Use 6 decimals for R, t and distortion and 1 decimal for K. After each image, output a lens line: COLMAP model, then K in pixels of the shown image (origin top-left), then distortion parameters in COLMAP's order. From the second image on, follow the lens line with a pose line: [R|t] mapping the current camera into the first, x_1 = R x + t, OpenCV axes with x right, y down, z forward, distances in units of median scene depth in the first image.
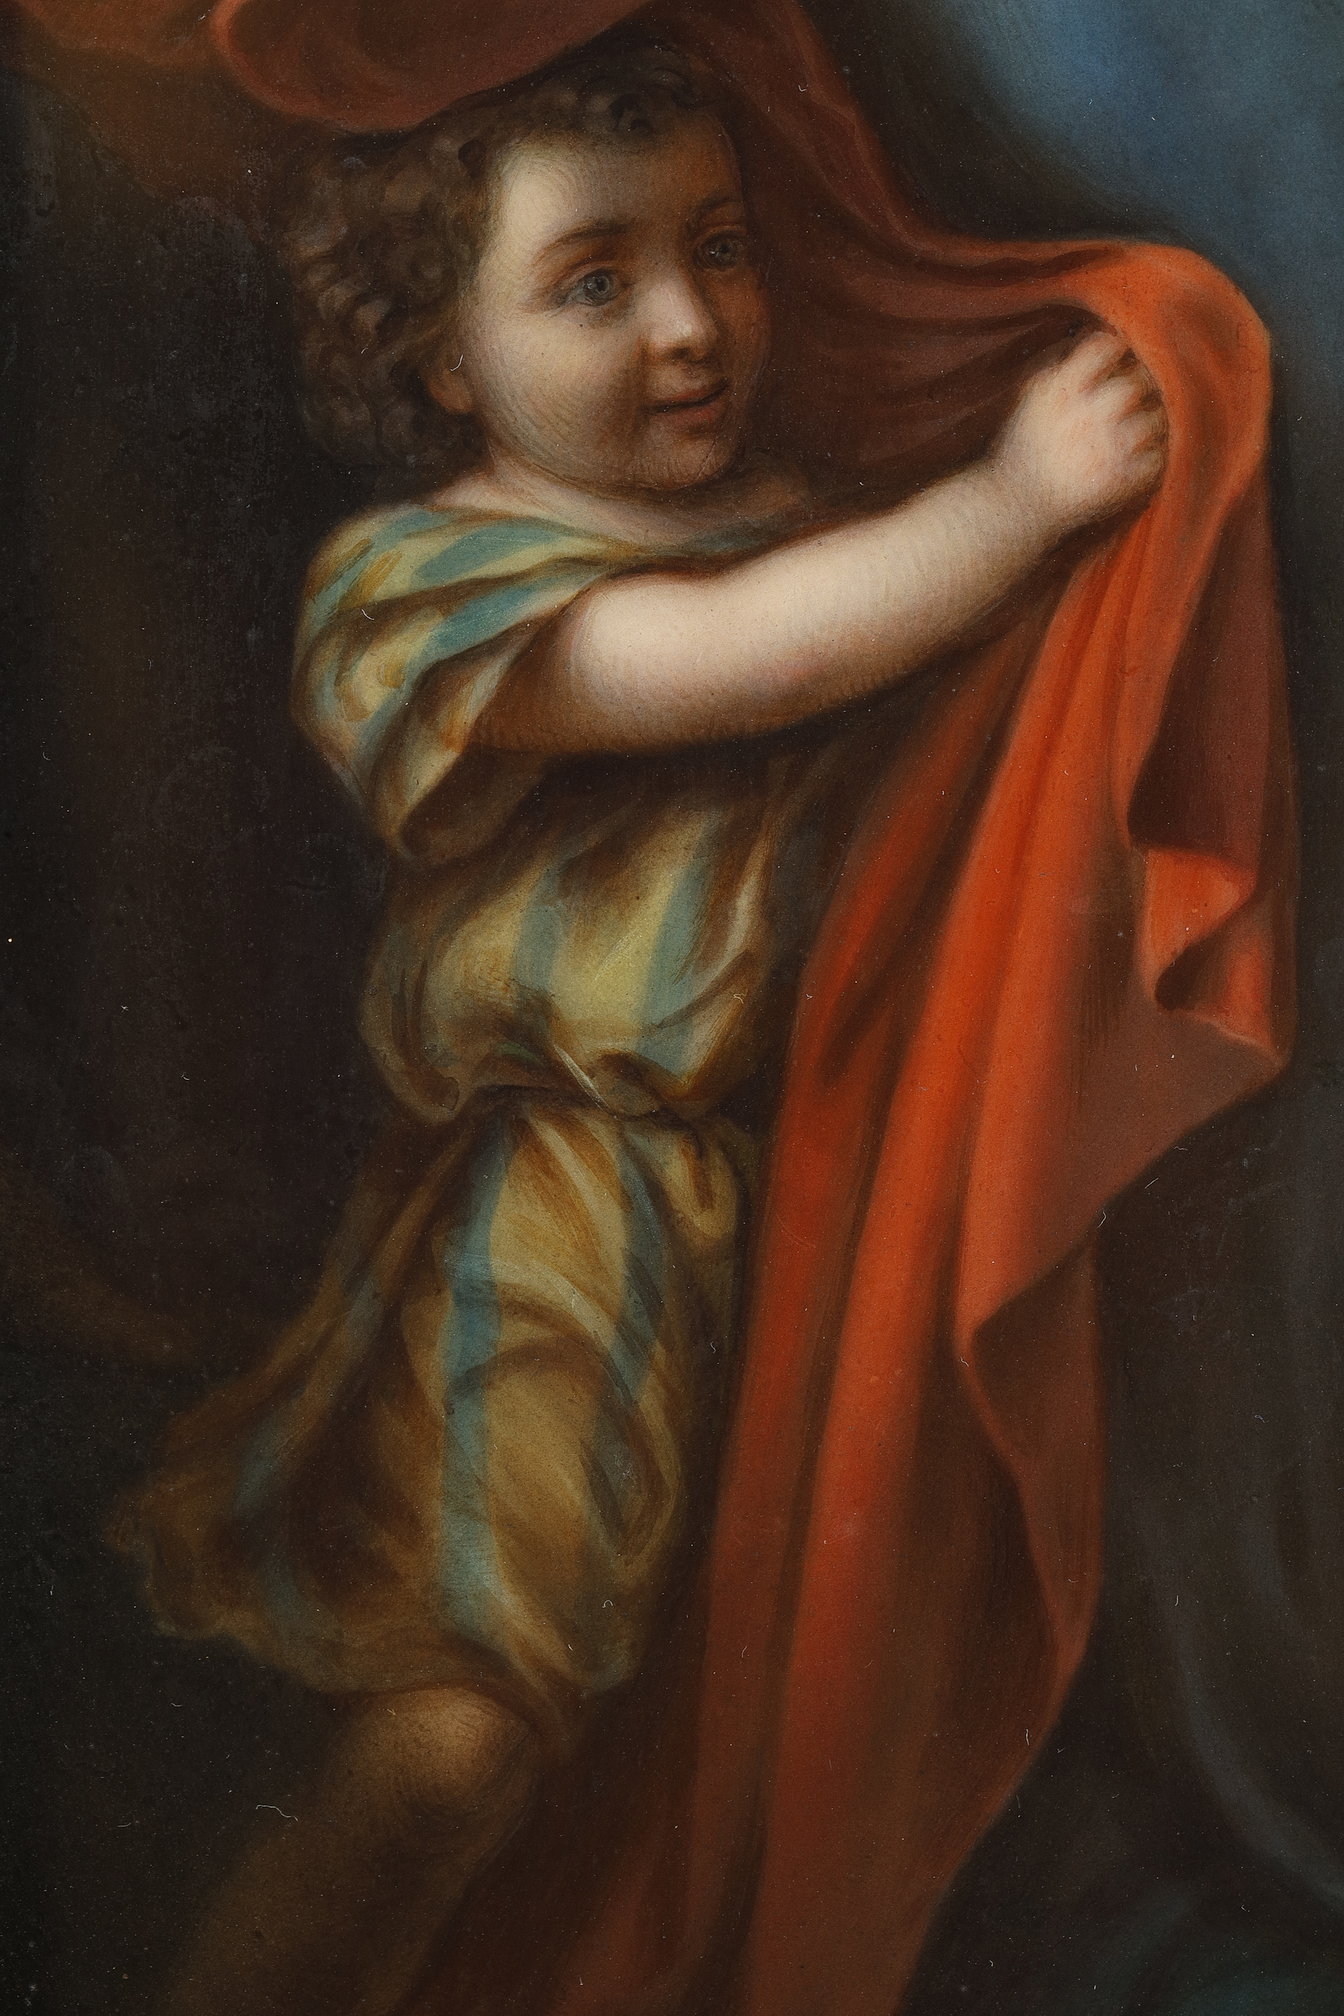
lens RADIAL K [[5819.1, 0, 663.3], [0, 5819.1, 994.1], [0, 0, 1]] dist [0.017166, 0.000000]
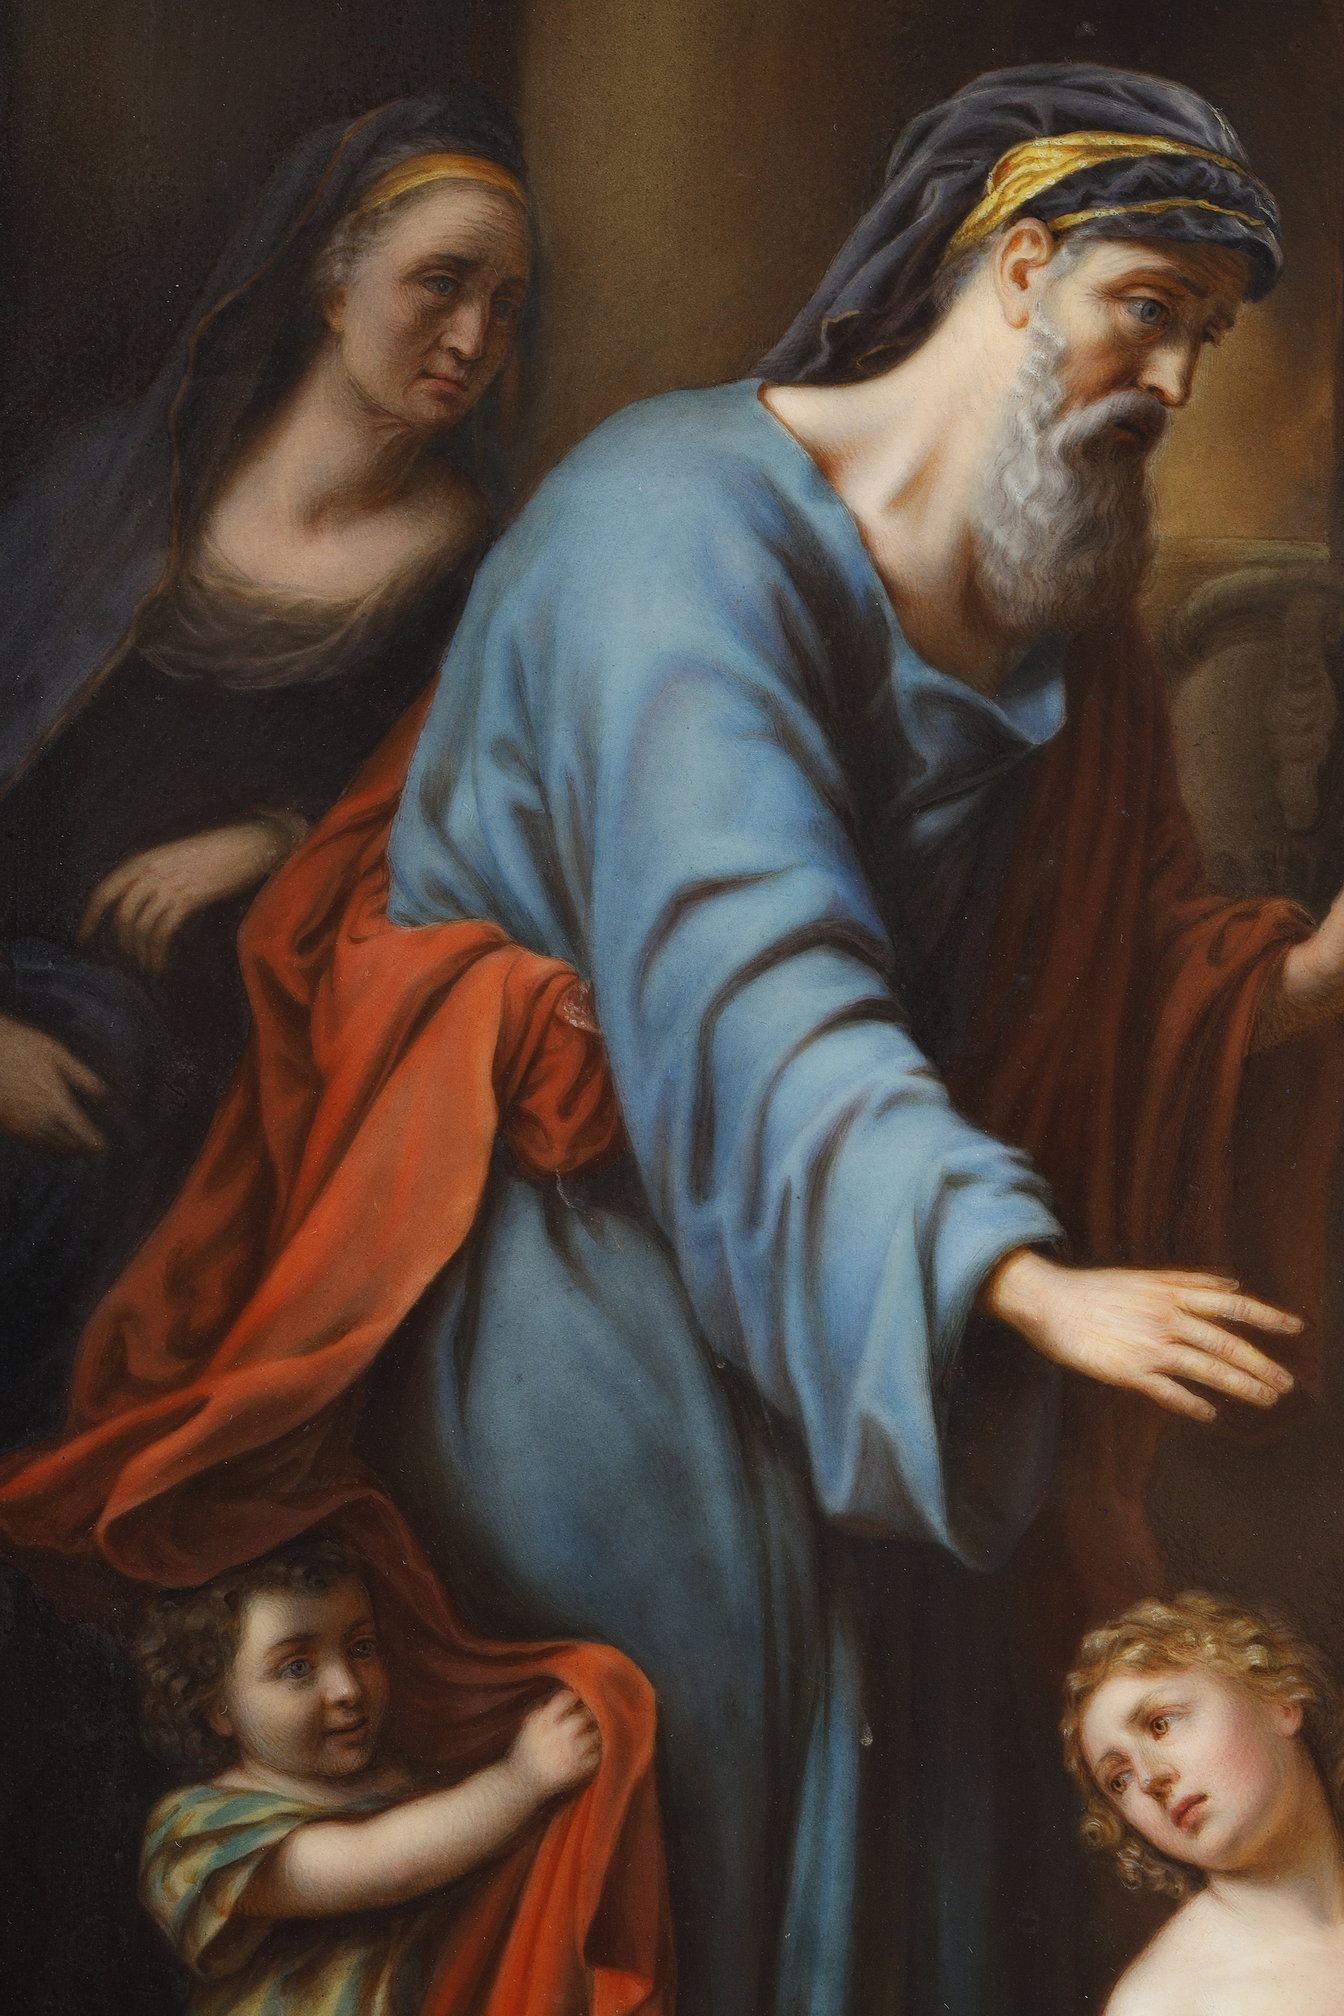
lens RADIAL K [[5819.1, 0, 677.3], [0, 5819.1, 990.7], [0, 0, 1]] dist [0.017166, 0.000000]
pose [[0.995150, 0.001822, 0.098356, -0.074717], [0.021239, 0.972266, -0.232913, 0.106308], [-0.096052, 0.233872, 0.967511, -0.883183]]
